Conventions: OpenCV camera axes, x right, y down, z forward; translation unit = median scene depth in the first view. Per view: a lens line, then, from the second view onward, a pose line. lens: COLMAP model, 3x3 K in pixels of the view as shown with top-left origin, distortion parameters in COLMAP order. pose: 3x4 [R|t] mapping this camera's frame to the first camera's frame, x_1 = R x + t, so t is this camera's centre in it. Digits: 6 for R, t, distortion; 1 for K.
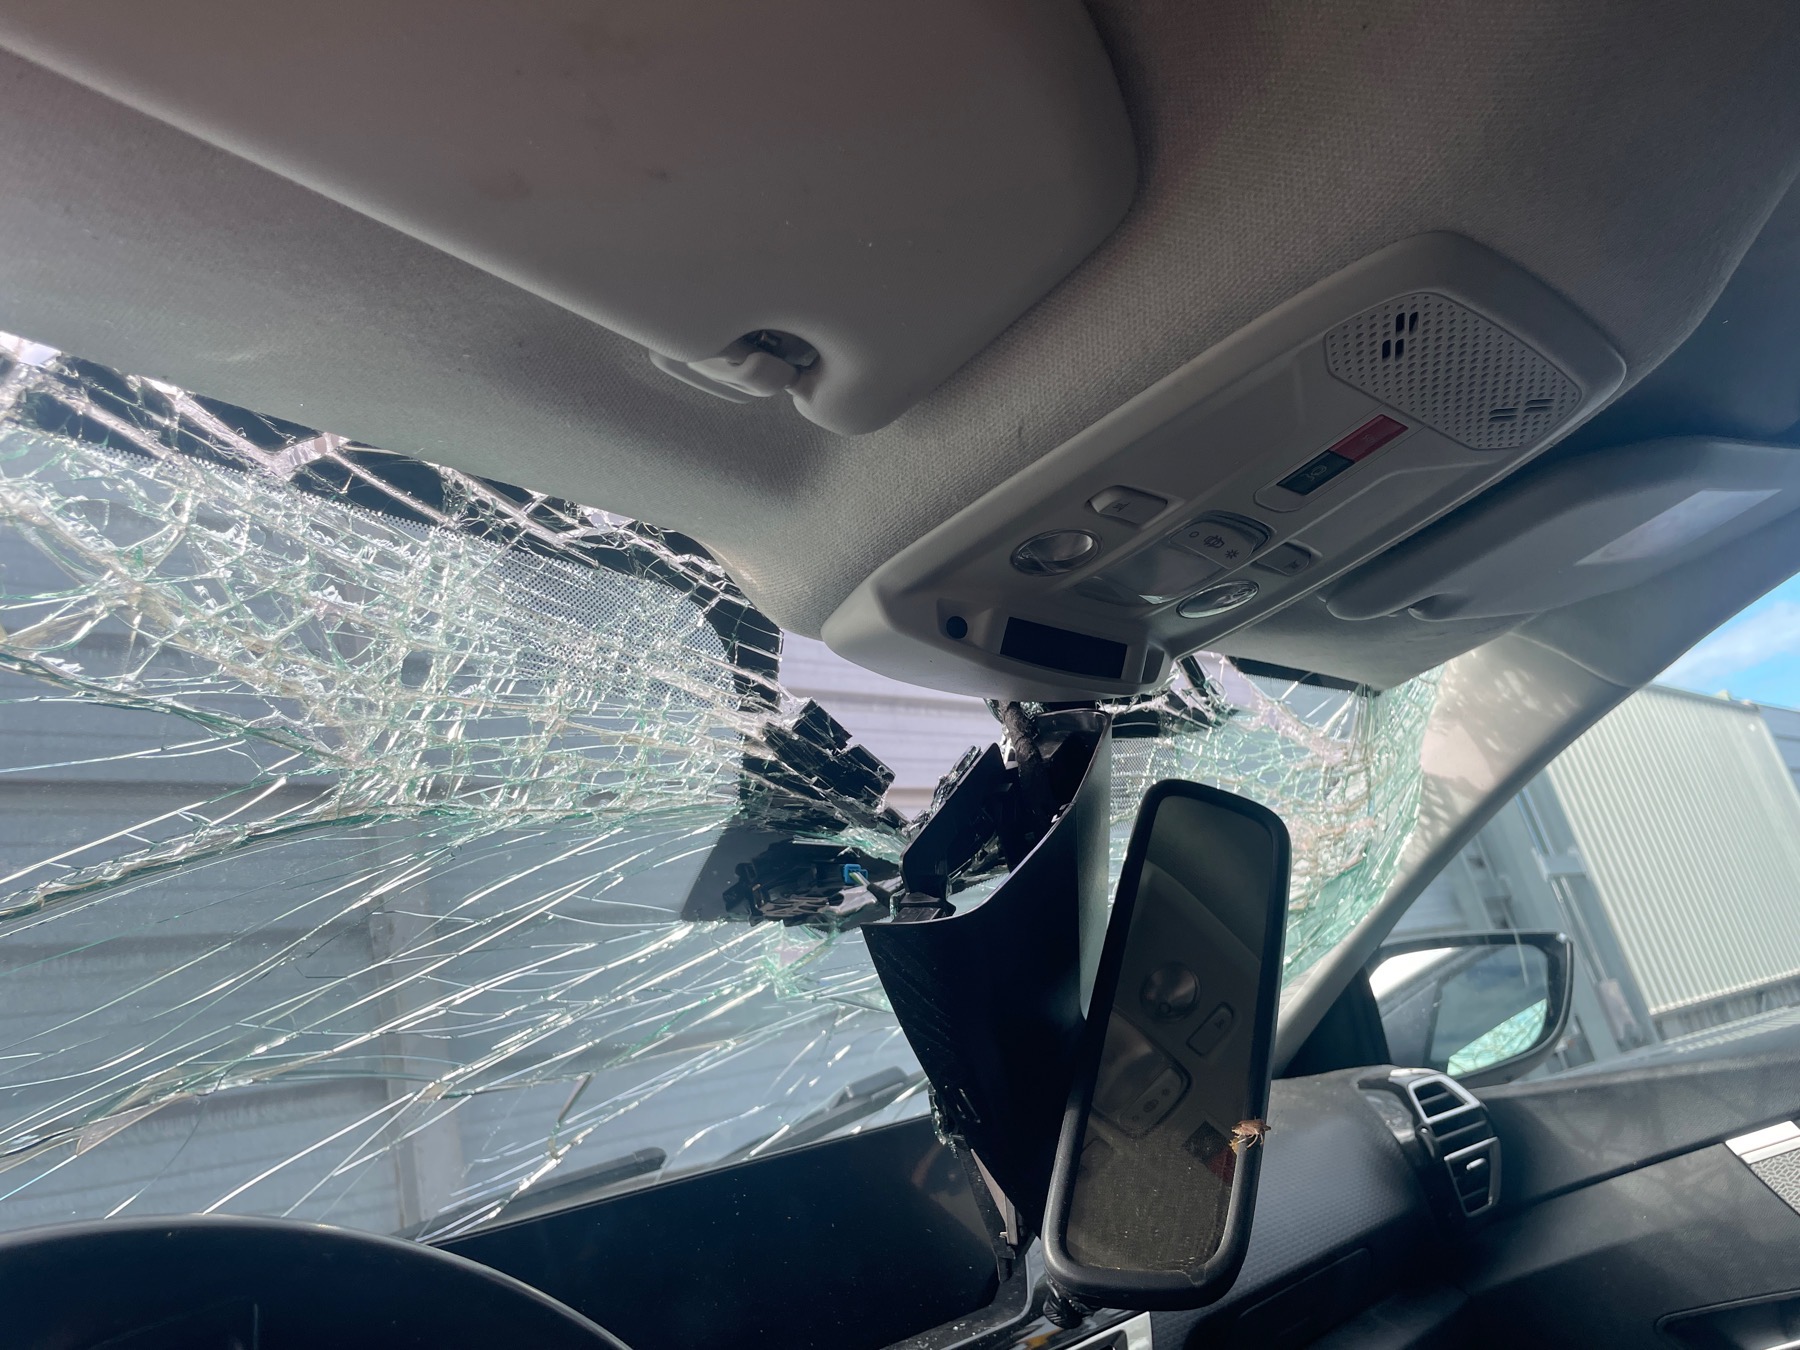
lens RADIAL K [[1368.5, 0, 888.2], [0, 1368.5, 677.7], [0, 0, 1]] dist [0.058924, -0.075507]
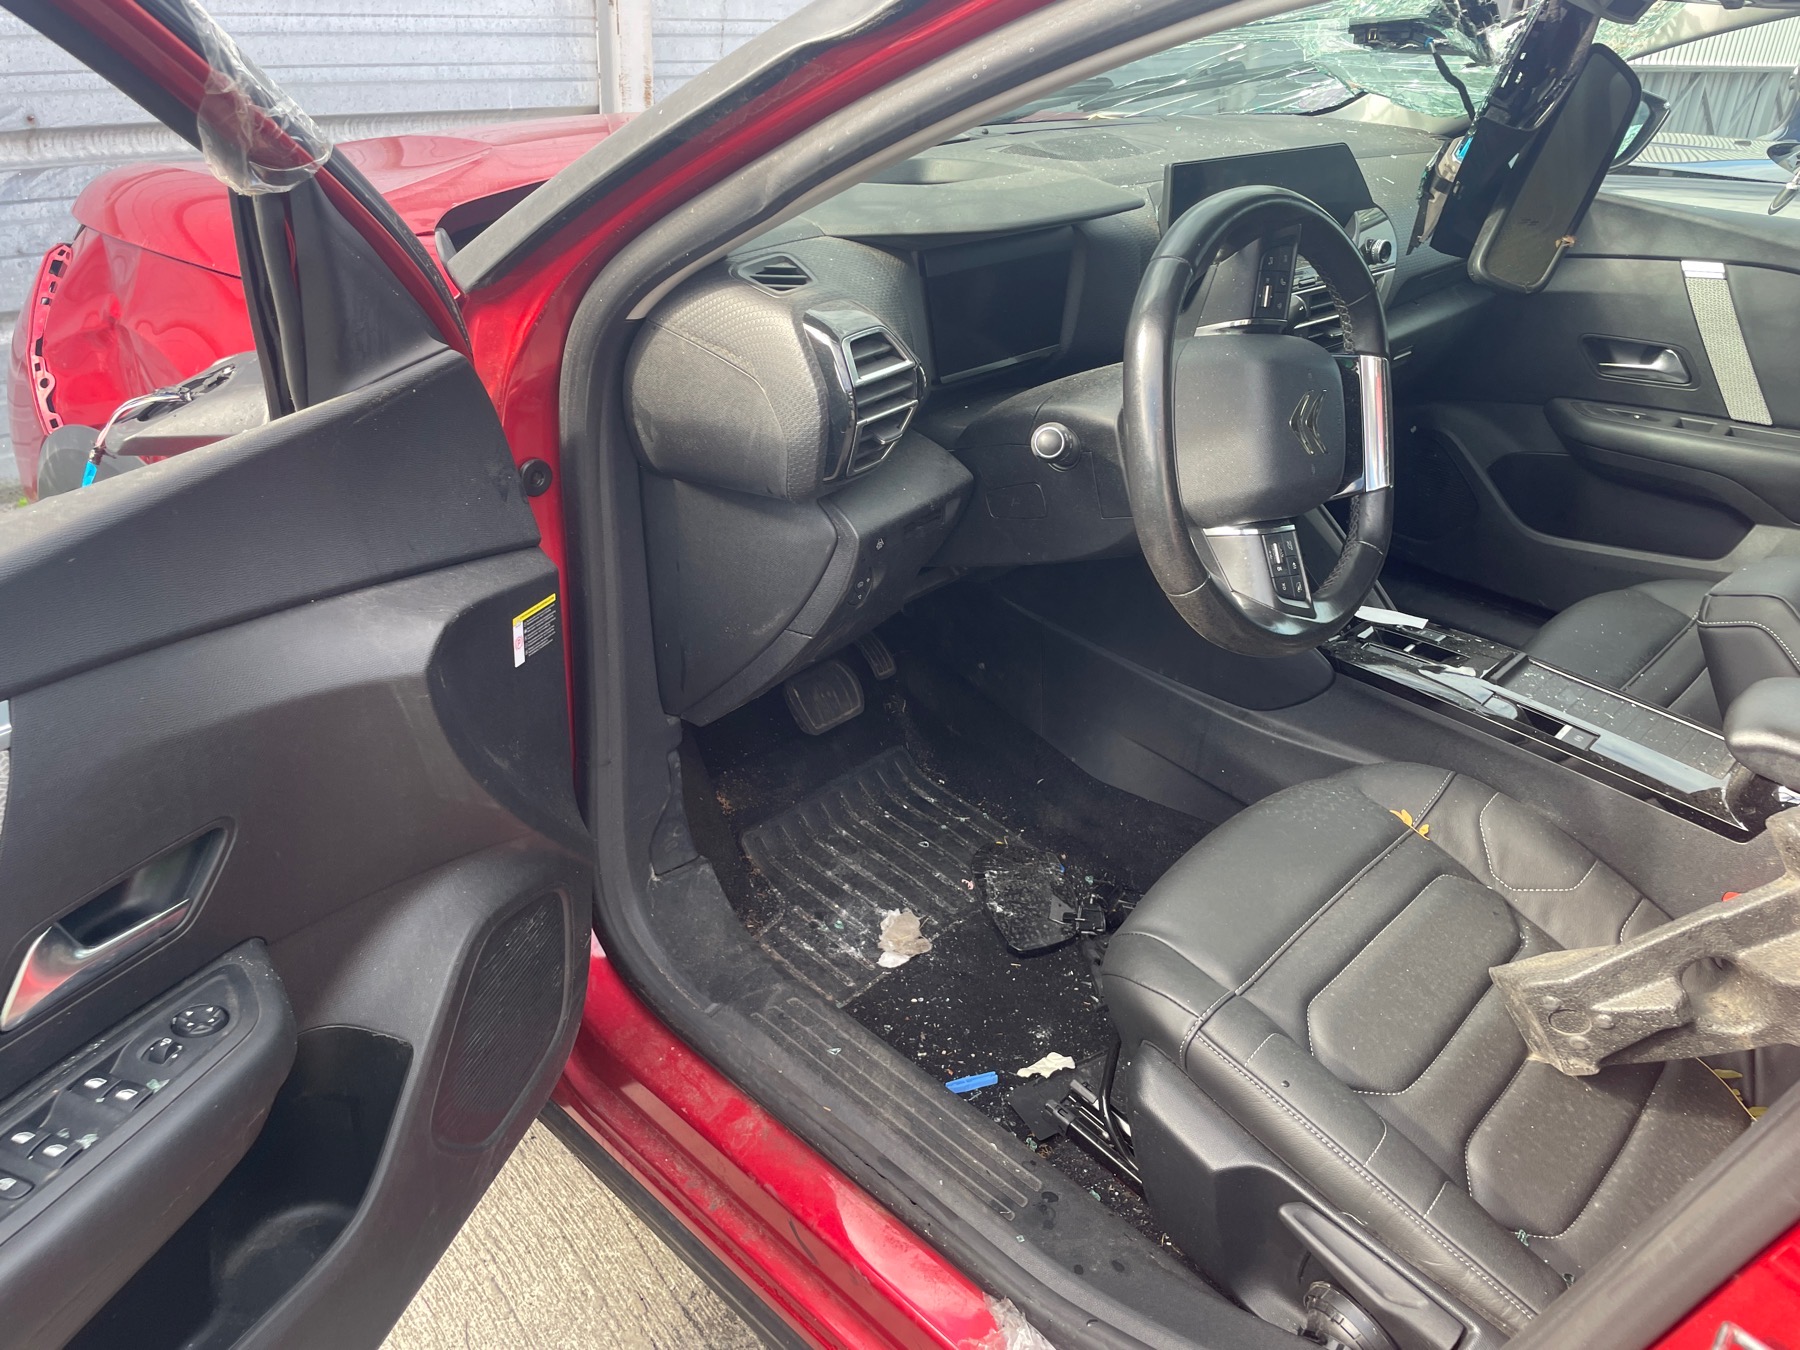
lens RADIAL K [[1368.5, 0, 880.6], [0, 1368.5, 673.5], [0, 0, 1]] dist [0.058924, -0.075507]
pose [[0.958033, 0.216643, 0.187718, -0.990204], [-0.285223, 0.655017, 0.699715, -0.442173], [0.028630, -0.723891, 0.689320, -1.054168]]
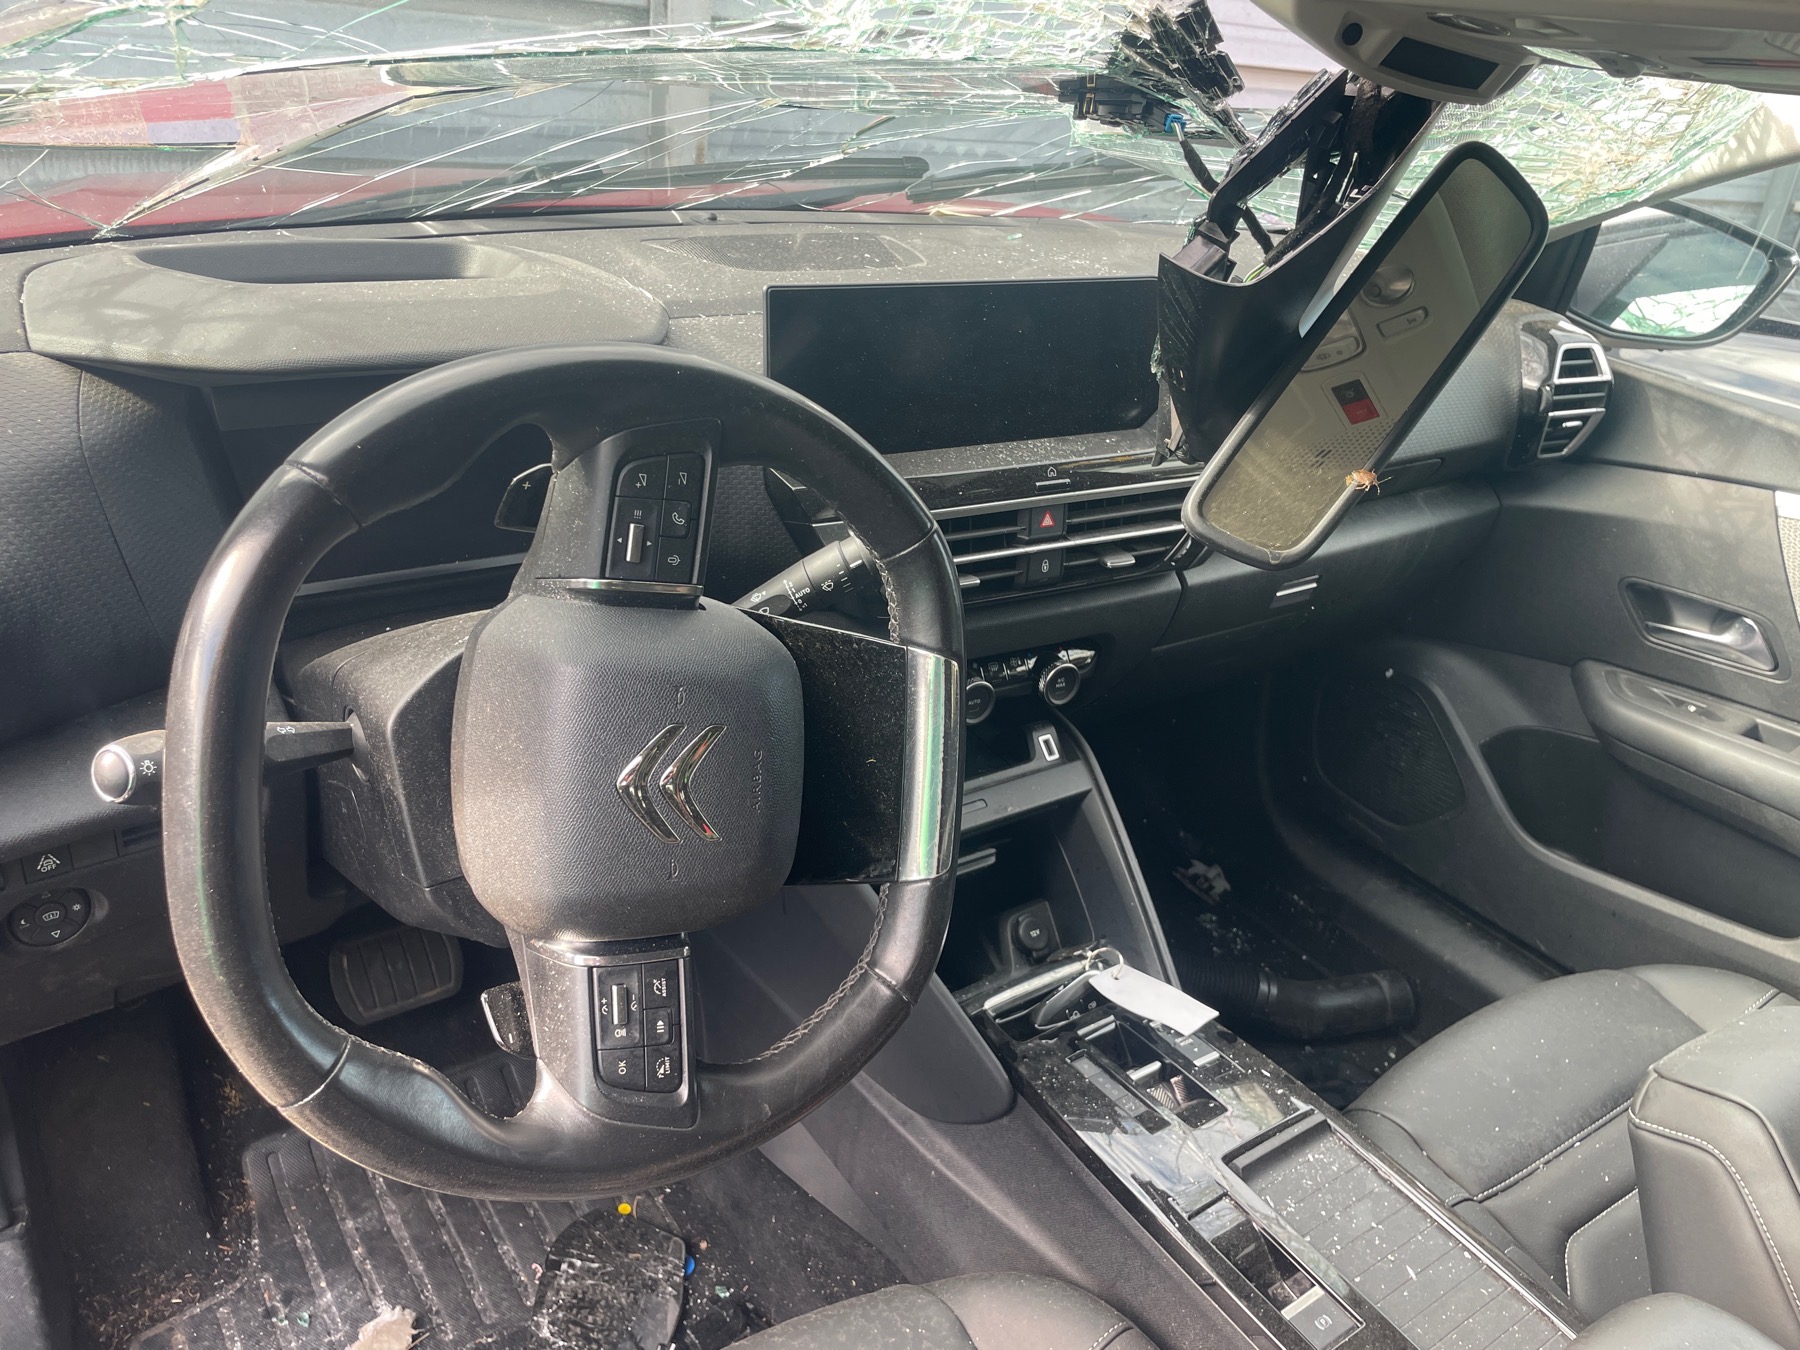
lens RADIAL K [[1368.5, 0, 897.8], [0, 1368.5, 690.1], [0, 0, 1]] dist [0.058924, -0.075507]
pose [[0.937636, 0.346285, 0.030412, -0.119684], [-0.263138, 0.649878, 0.713033, -0.326442], [0.227149, -0.676569, 0.700470, -0.179323]]
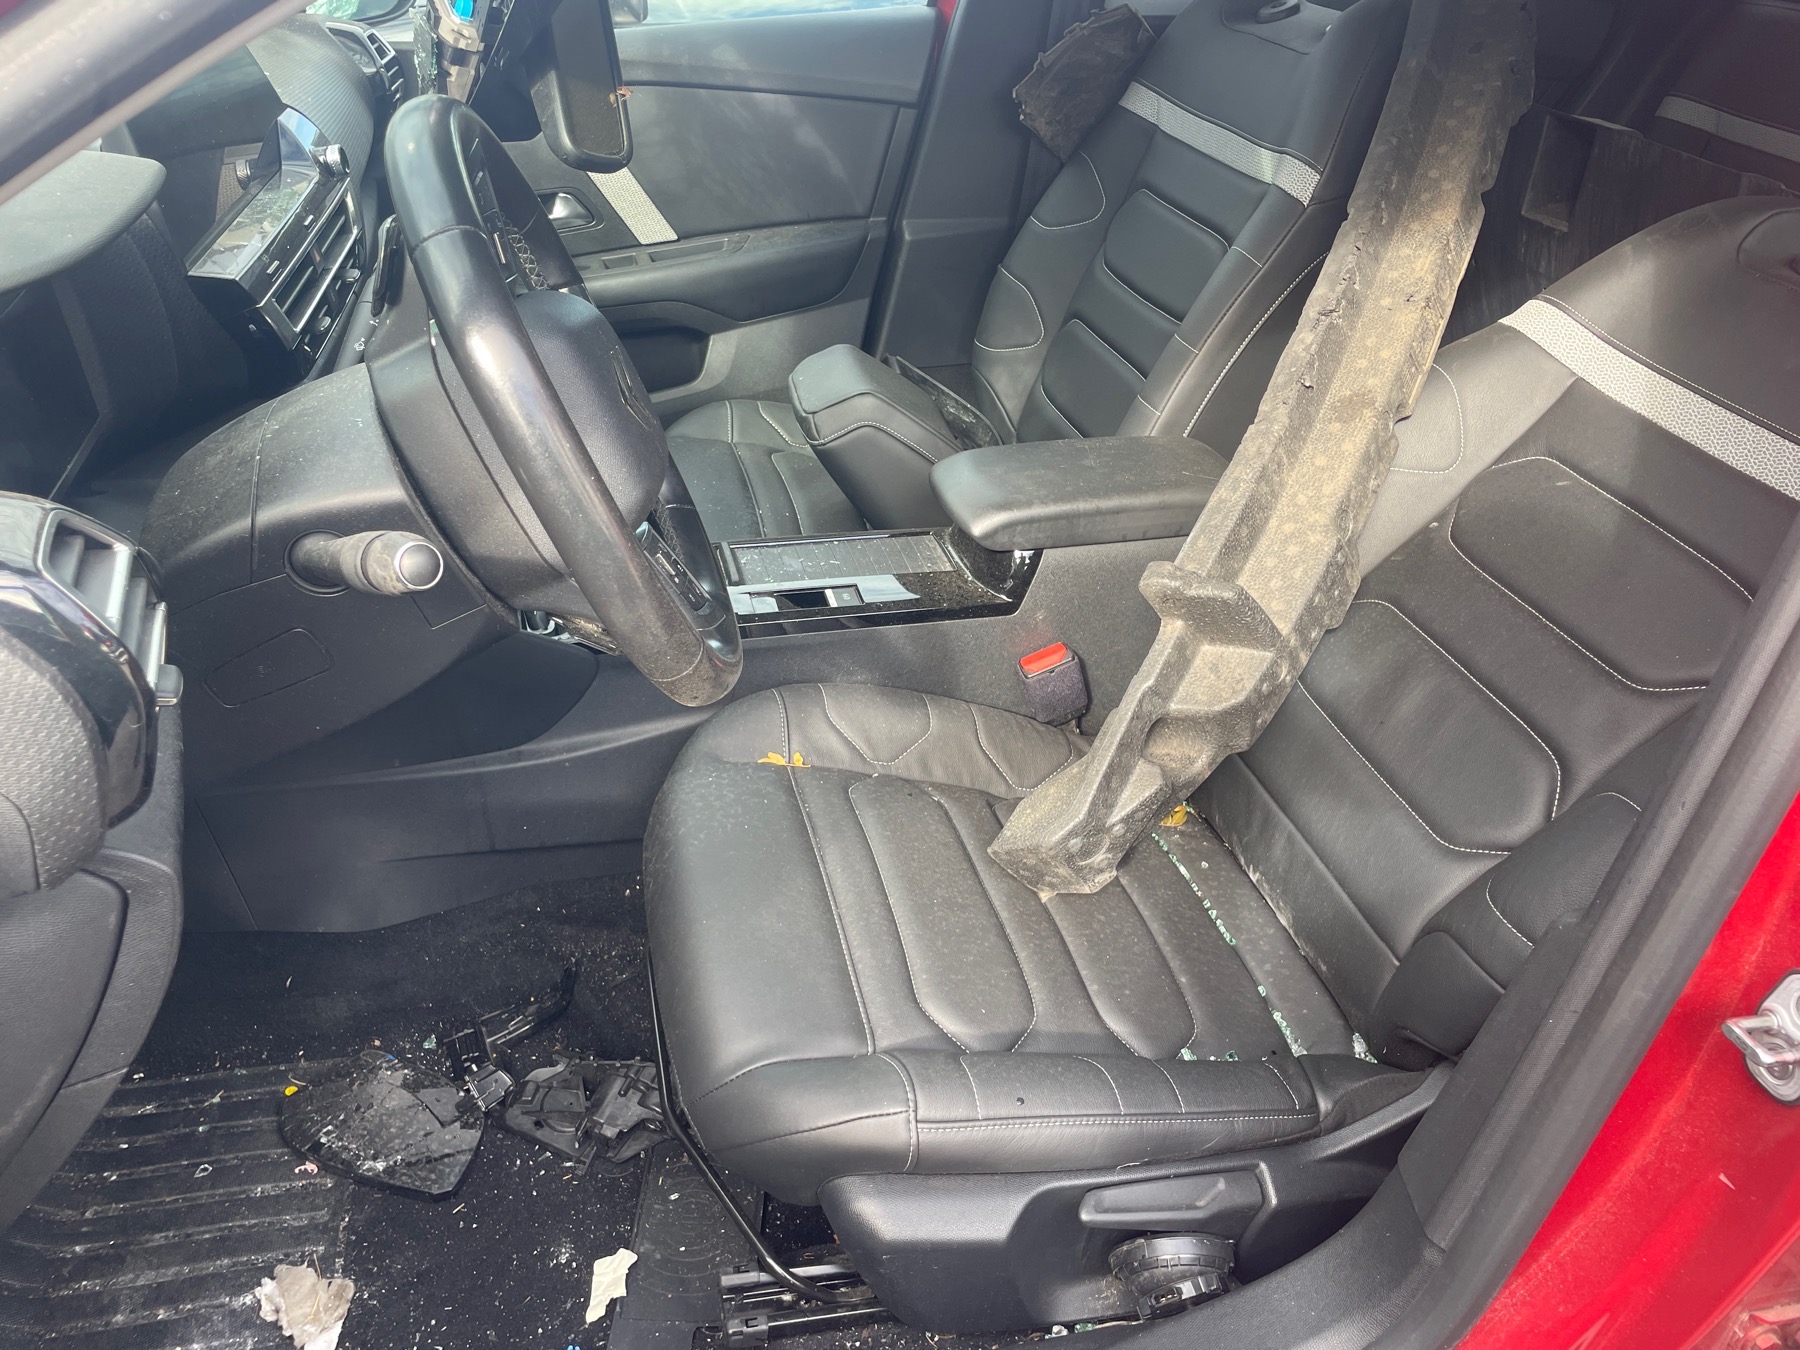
lens RADIAL K [[1368.5, 0, 889.0], [0, 1368.5, 668.0], [0, 0, 1]] dist [0.058924, -0.075507]
pose [[0.480687, -0.253505, 0.839449, -1.258860], [-0.377203, 0.804429, 0.458924, -0.065128], [-0.791617, -0.537242, 0.291056, -0.320139]]
